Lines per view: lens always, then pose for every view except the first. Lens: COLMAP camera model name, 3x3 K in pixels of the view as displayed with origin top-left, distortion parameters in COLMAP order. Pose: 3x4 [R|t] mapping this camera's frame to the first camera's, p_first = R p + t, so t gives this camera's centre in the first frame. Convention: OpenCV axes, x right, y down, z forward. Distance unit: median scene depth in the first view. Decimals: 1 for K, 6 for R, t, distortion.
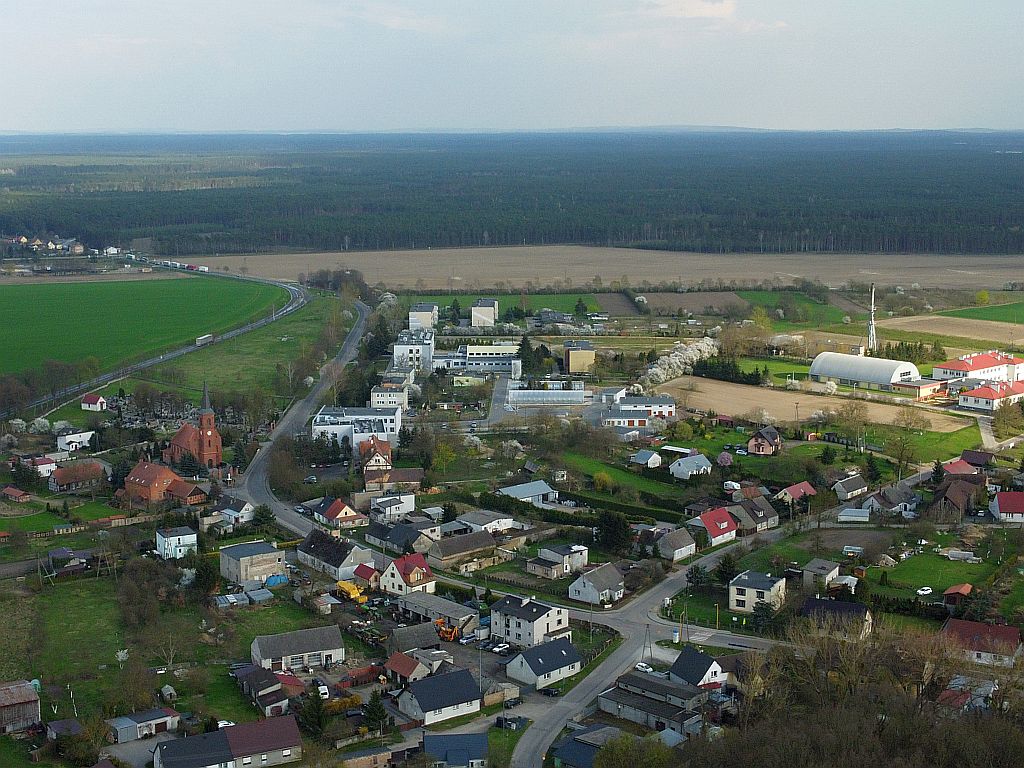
lens RADIAL K [[776.0, 0, 515.6], [0, 776.0, 382.2], [0, 0, 1]] dist [0.004585, -0.009151]
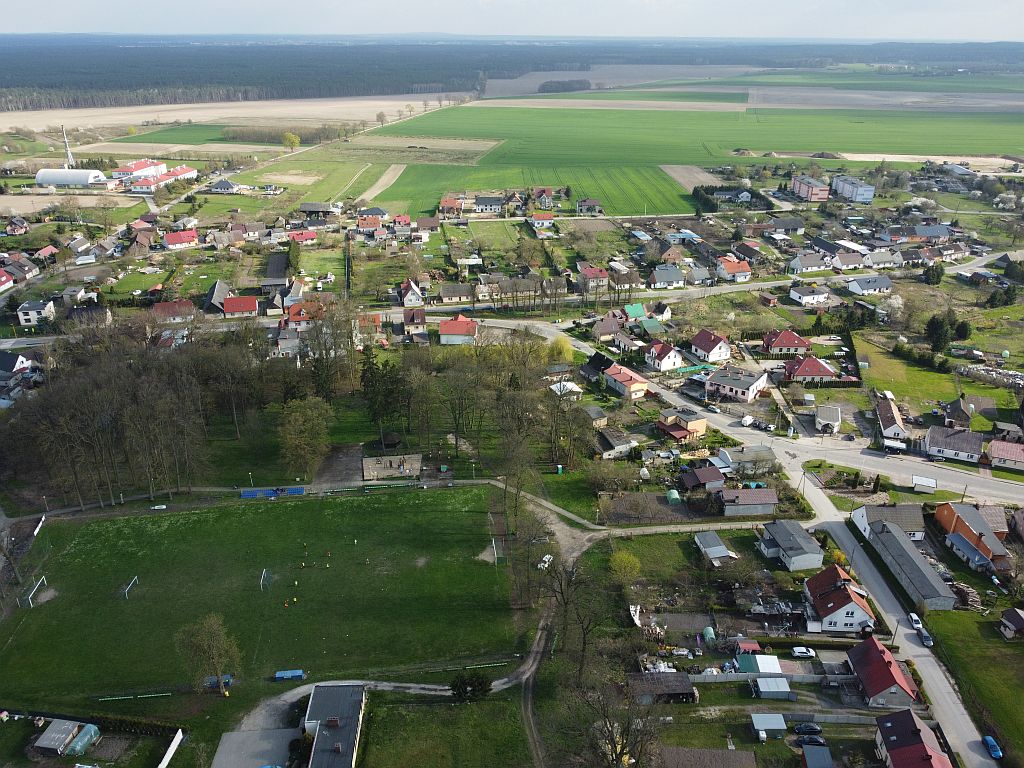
lens RADIAL K [[776.0, 0, 506.7], [0, 776.0, 381.8], [0, 0, 1]] dist [0.004585, -0.009151]
pose [[0.737955, -0.269129, 0.618863, -0.025241], [0.202229, 0.963086, 0.177677, 0.318053], [-0.643836, -0.005966, 0.765140, -0.967505]]
